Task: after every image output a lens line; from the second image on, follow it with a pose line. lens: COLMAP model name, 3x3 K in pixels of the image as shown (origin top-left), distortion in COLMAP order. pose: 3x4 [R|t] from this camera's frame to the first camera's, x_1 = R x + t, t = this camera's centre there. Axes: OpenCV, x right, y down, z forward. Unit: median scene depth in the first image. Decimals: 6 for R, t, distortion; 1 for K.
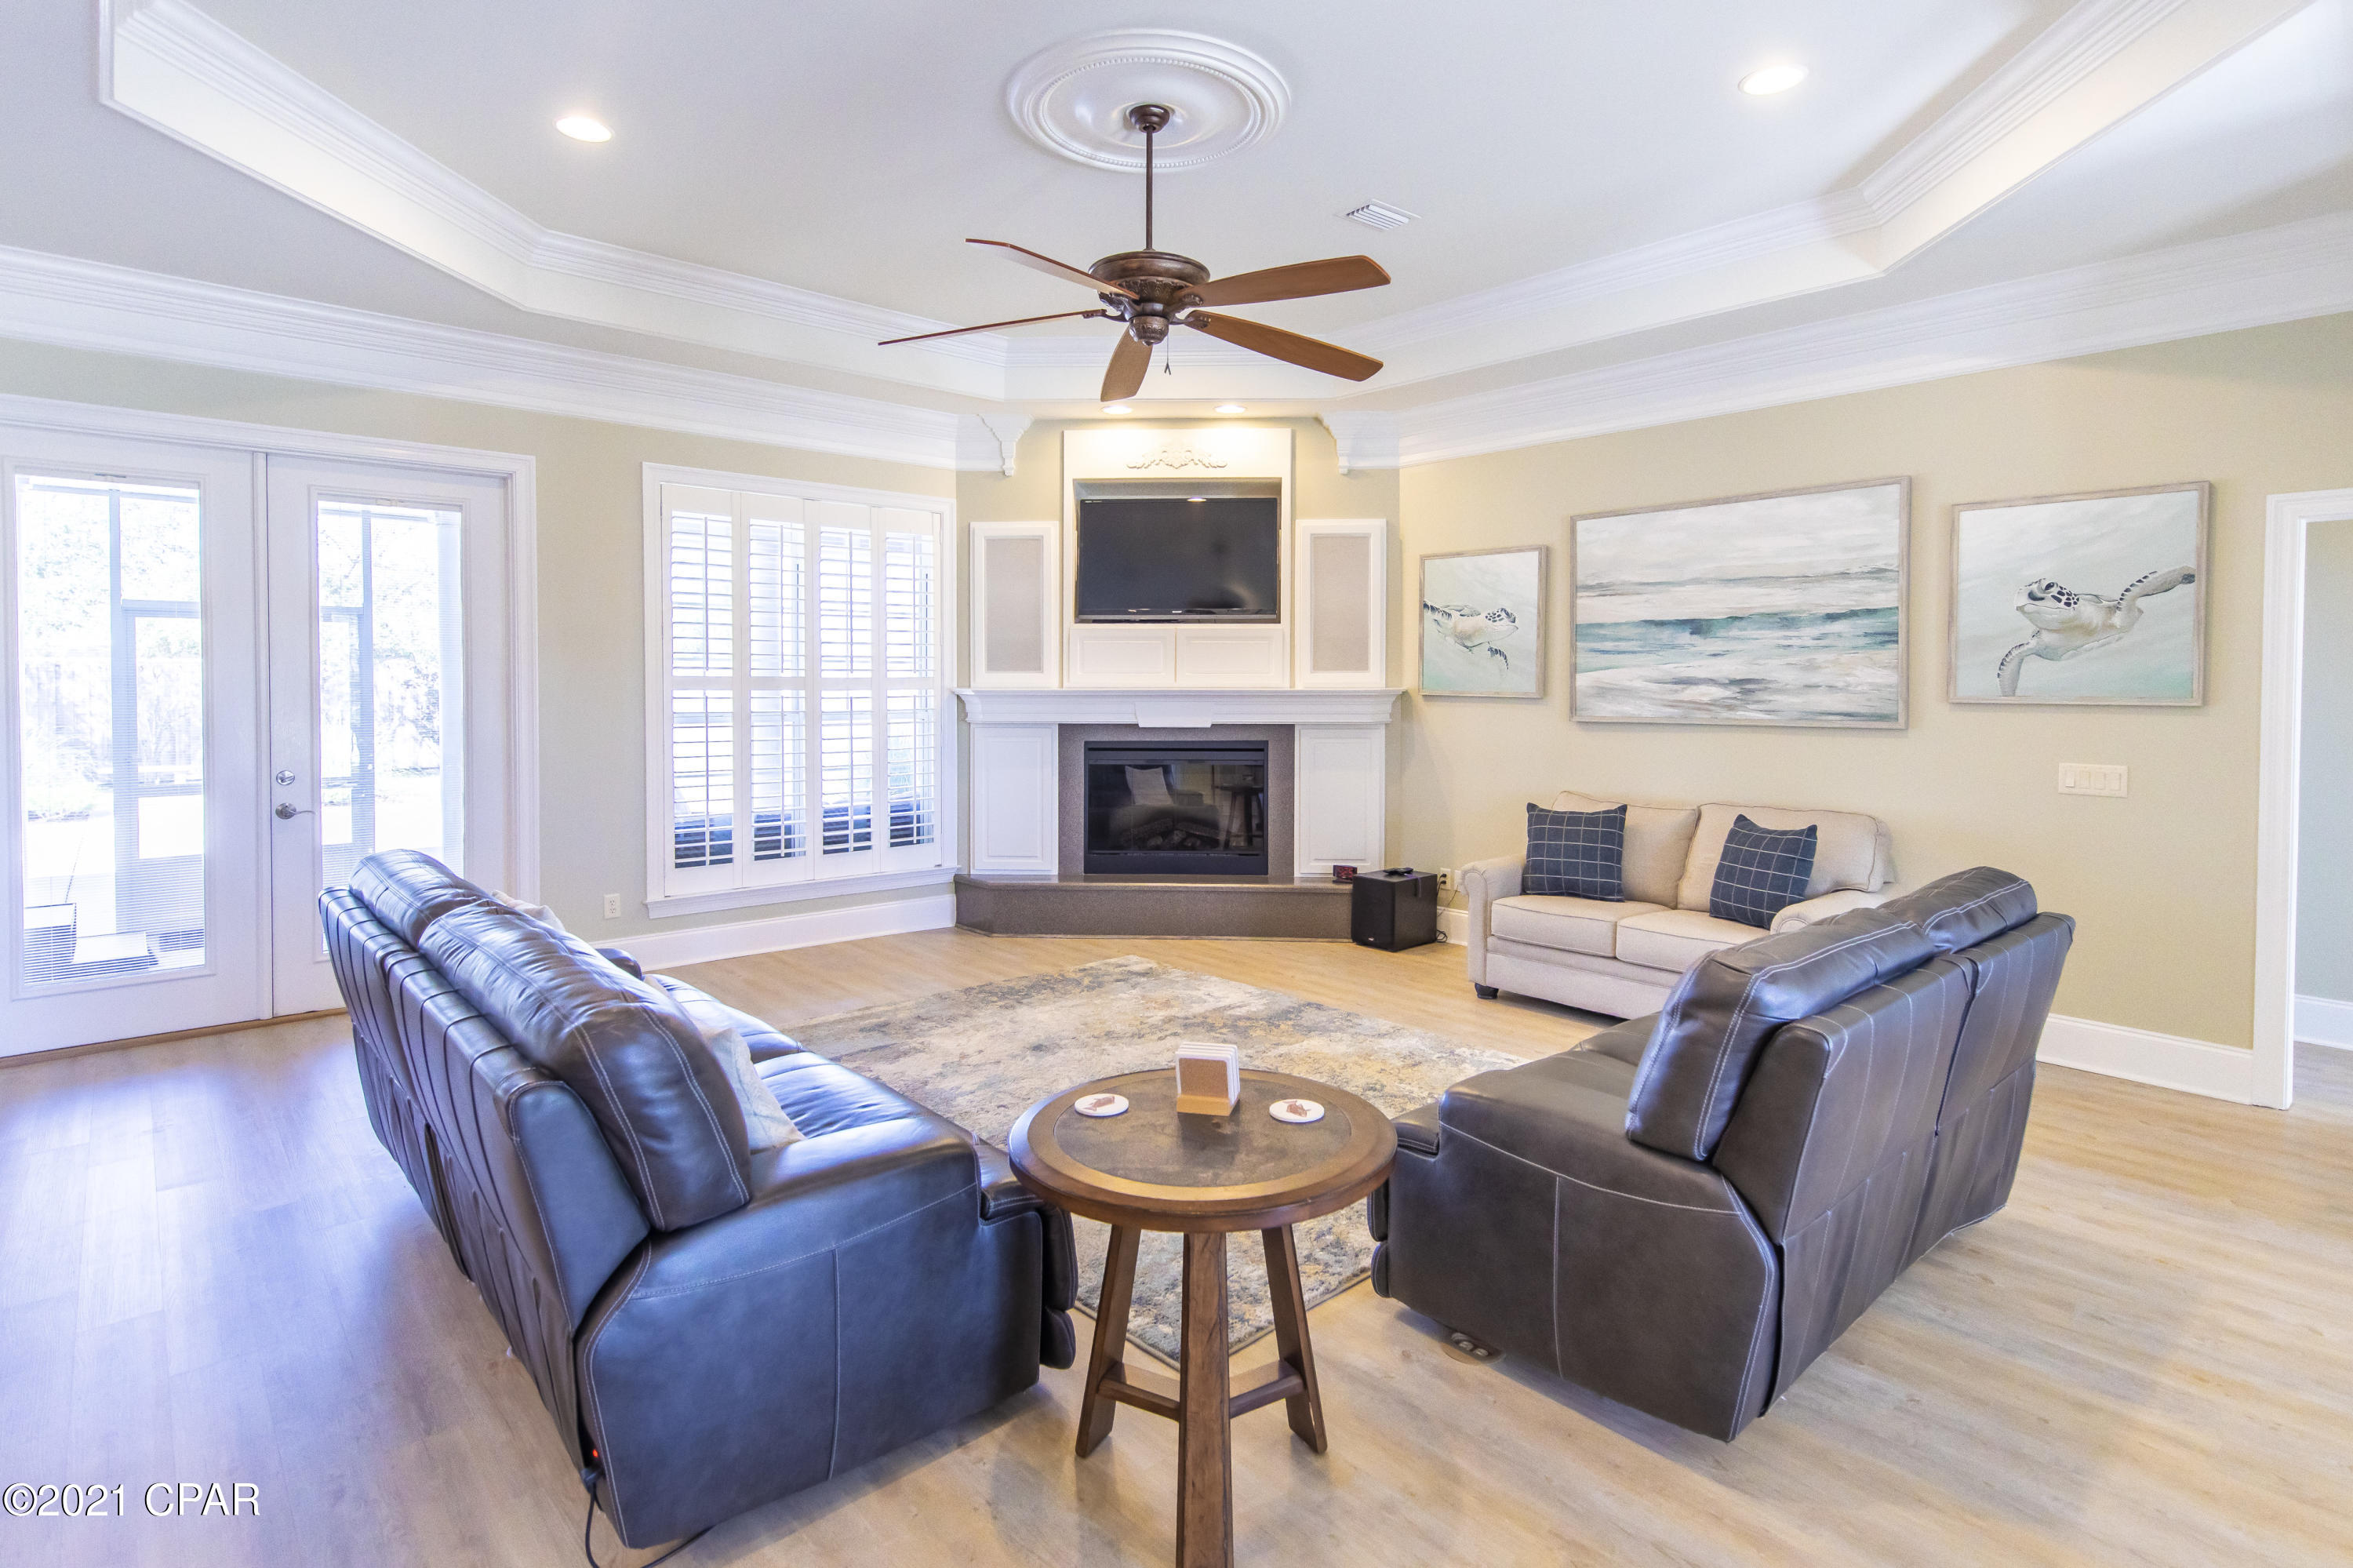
lens RADIAL K [[1148.6, 0, 1187.1], [0, 1148.6, 709.2], [0, 0, 1]] dist [0.005803, 0.000620]
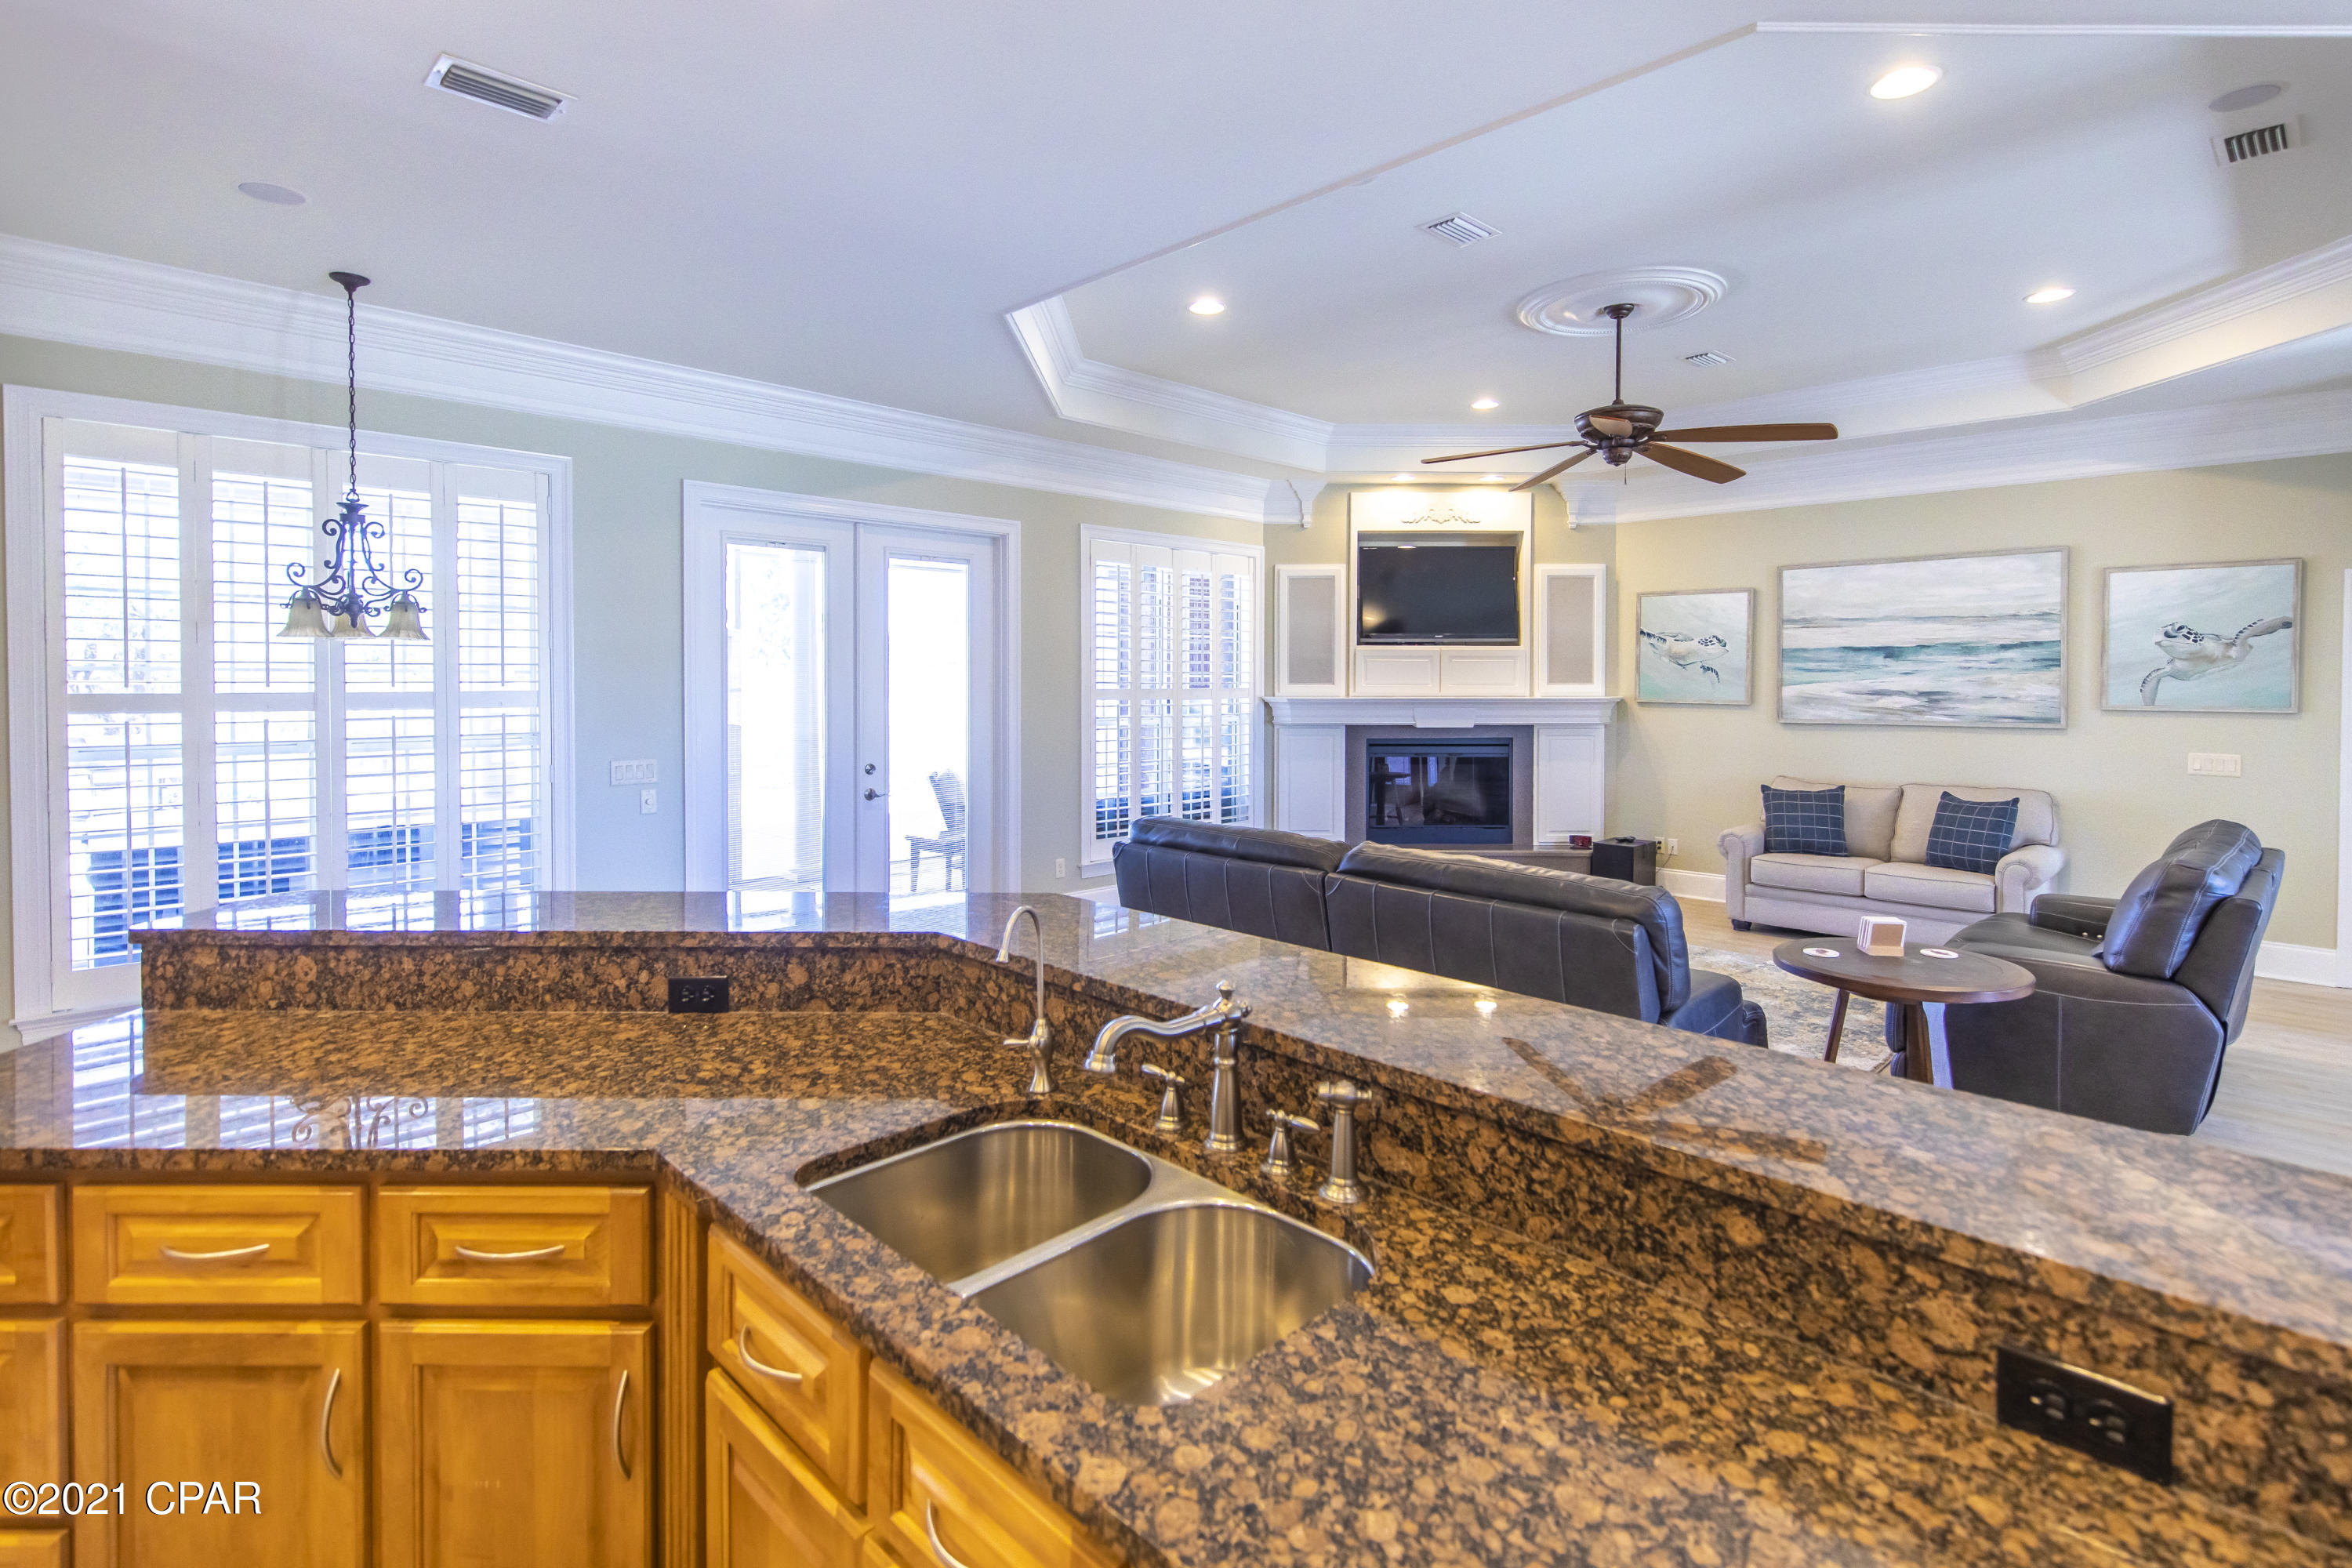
lens RADIAL K [[1080.1, 0, 1192.2], [0, 1080.1, 700.5], [0, 0, 1]] dist [0.000394, 0.001211]
pose [[0.999206, -0.002125, 0.039776, -0.423203], [0.002328, 0.999984, -0.005079, -0.011021], [-0.039765, 0.005167, 0.999196, -0.227940]]
